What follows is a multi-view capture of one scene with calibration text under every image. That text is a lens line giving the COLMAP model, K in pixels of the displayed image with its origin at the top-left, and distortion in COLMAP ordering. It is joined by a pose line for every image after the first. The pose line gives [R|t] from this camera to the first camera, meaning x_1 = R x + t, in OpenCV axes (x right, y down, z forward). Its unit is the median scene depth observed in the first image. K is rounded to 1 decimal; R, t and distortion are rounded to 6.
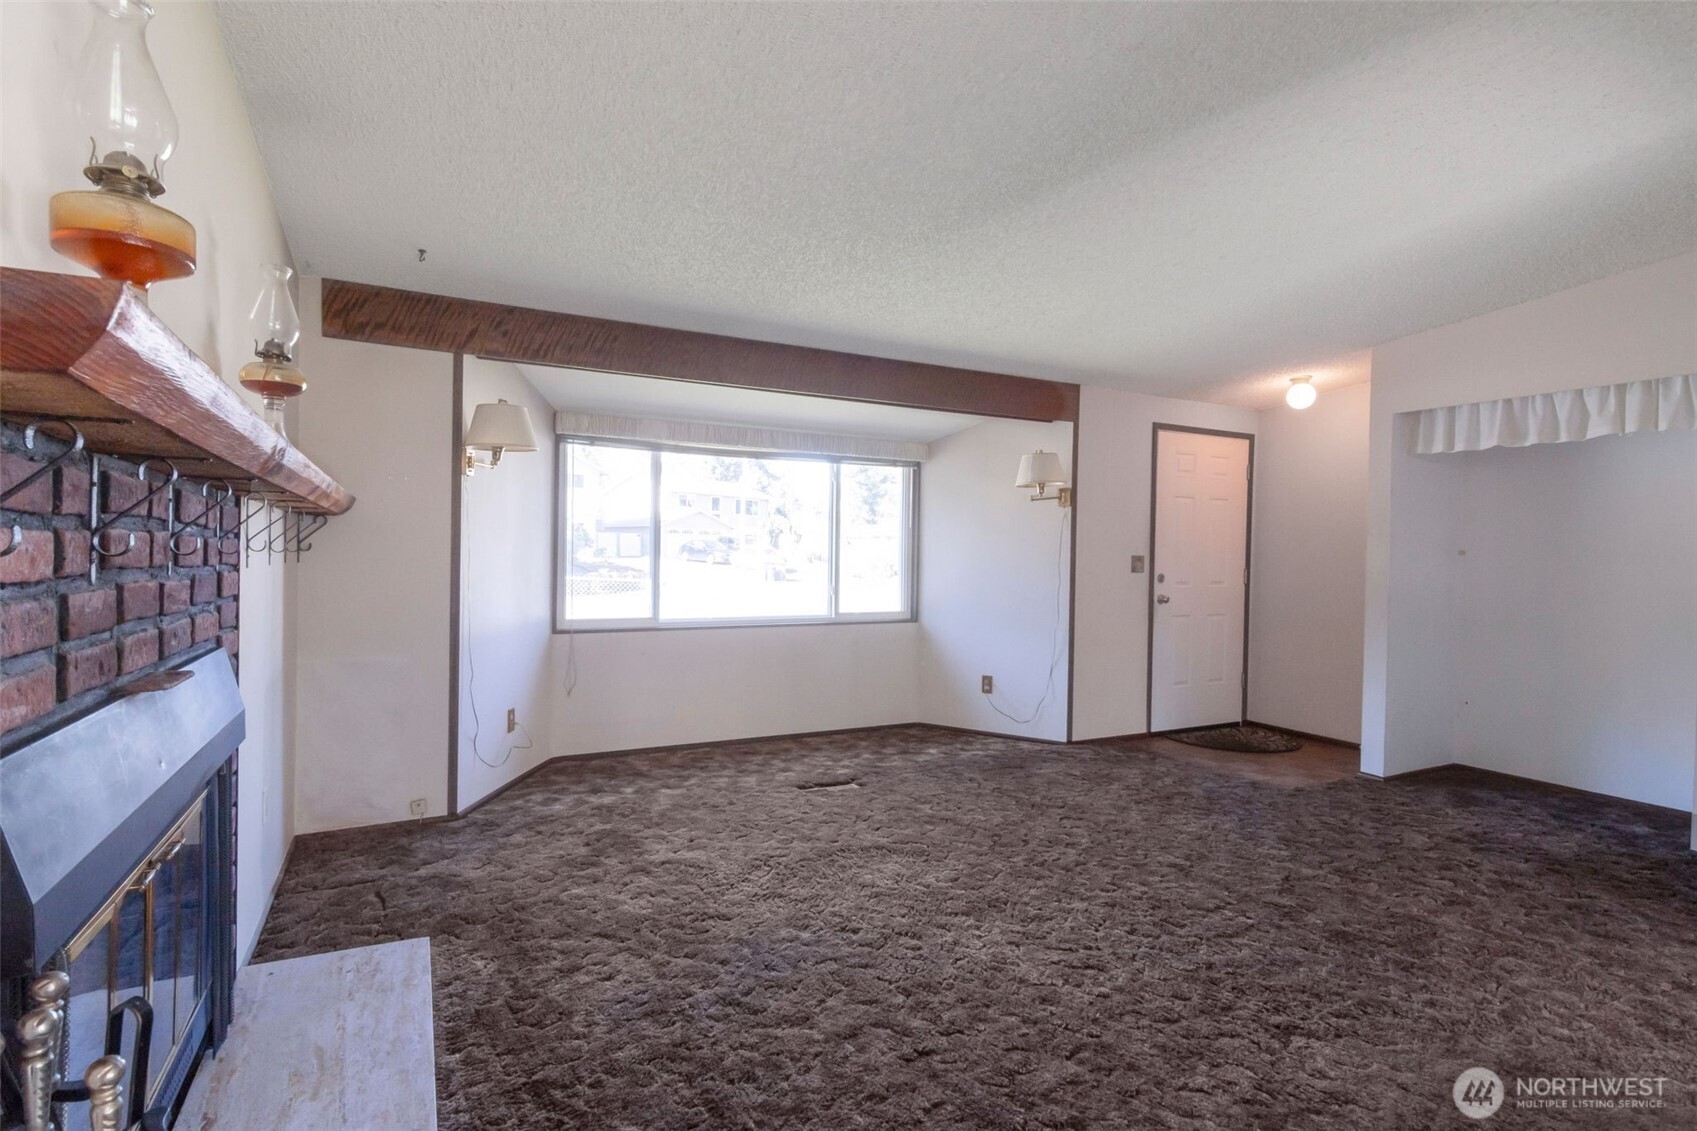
lens RADIAL K [[813.1, 0, 841.6], [0, 813.1, 565.8], [0, 0, 1]] dist [-0.002046, 0.000337]
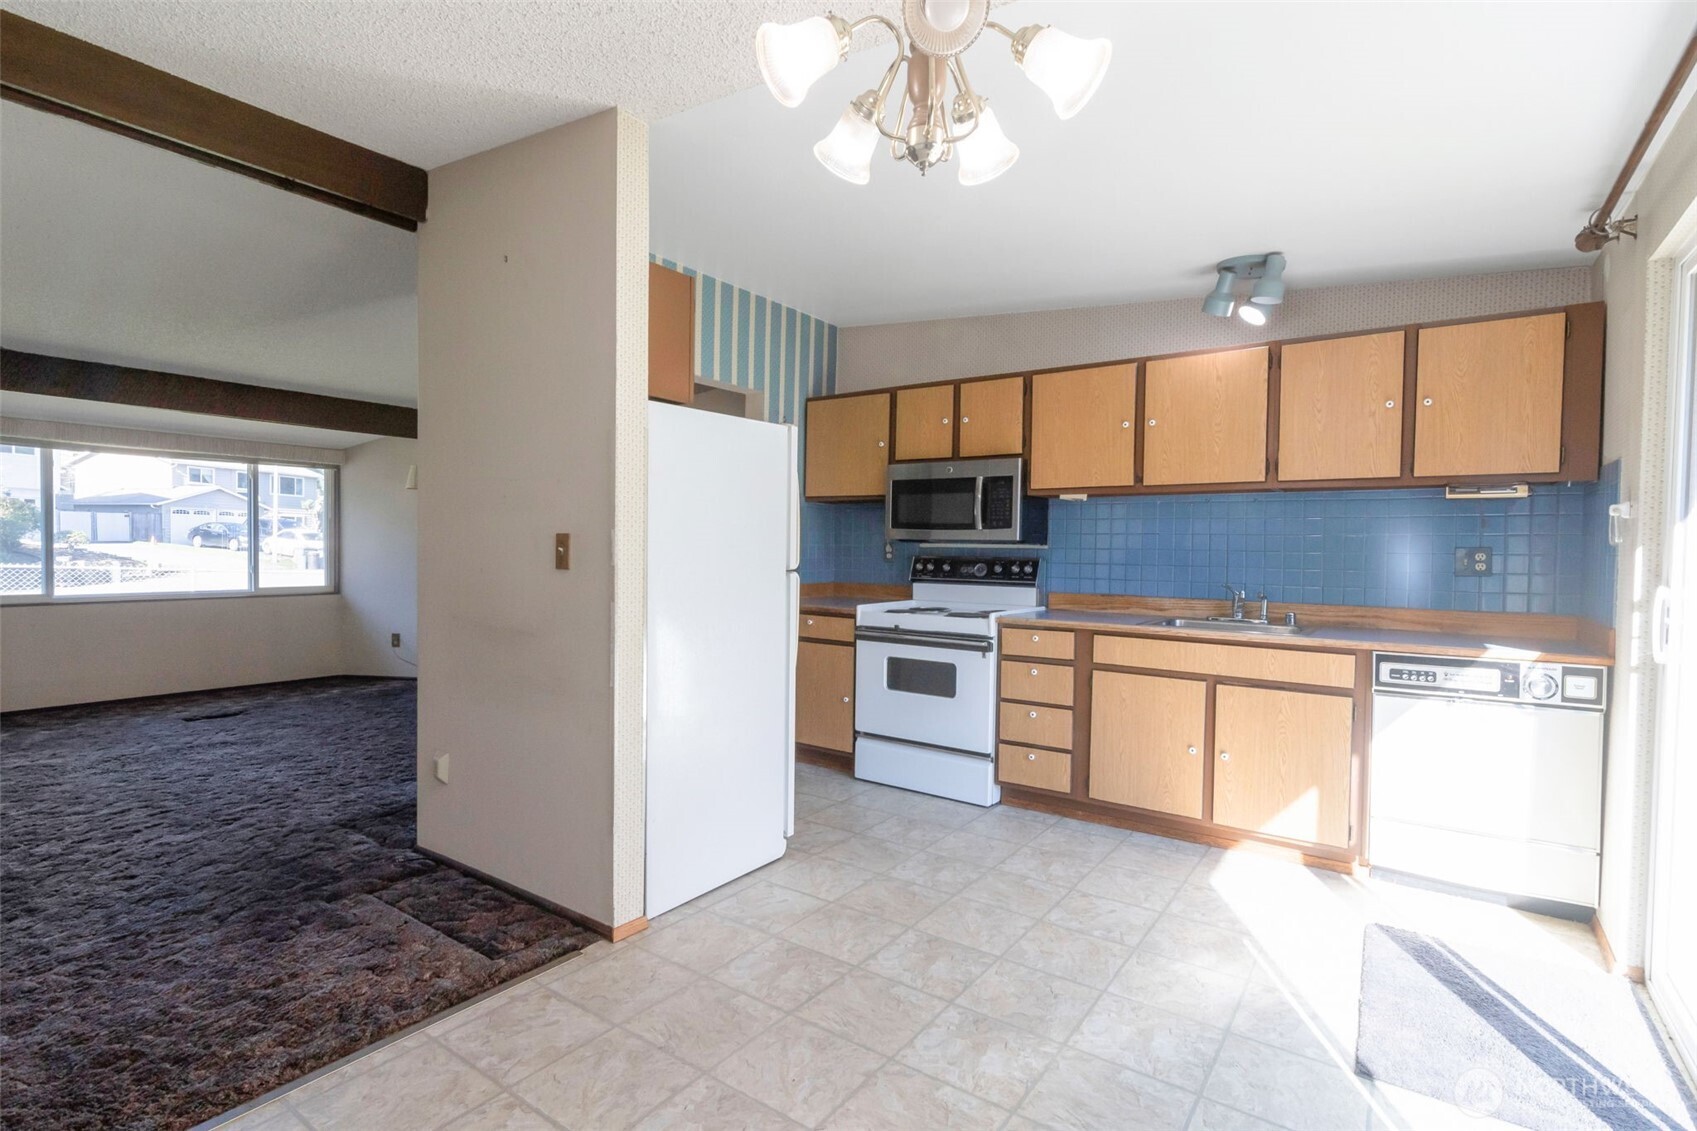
lens RADIAL K [[813.1, 0, 844.5], [0, 813.1, 570.7], [0, 0, 1]] dist [-0.002046, 0.000337]
pose [[0.894123, -0.015123, 0.447567, 0.233510], [0.004431, 0.999679, 0.024927, 0.005803], [-0.447800, -0.020305, 0.893903, -0.466702]]
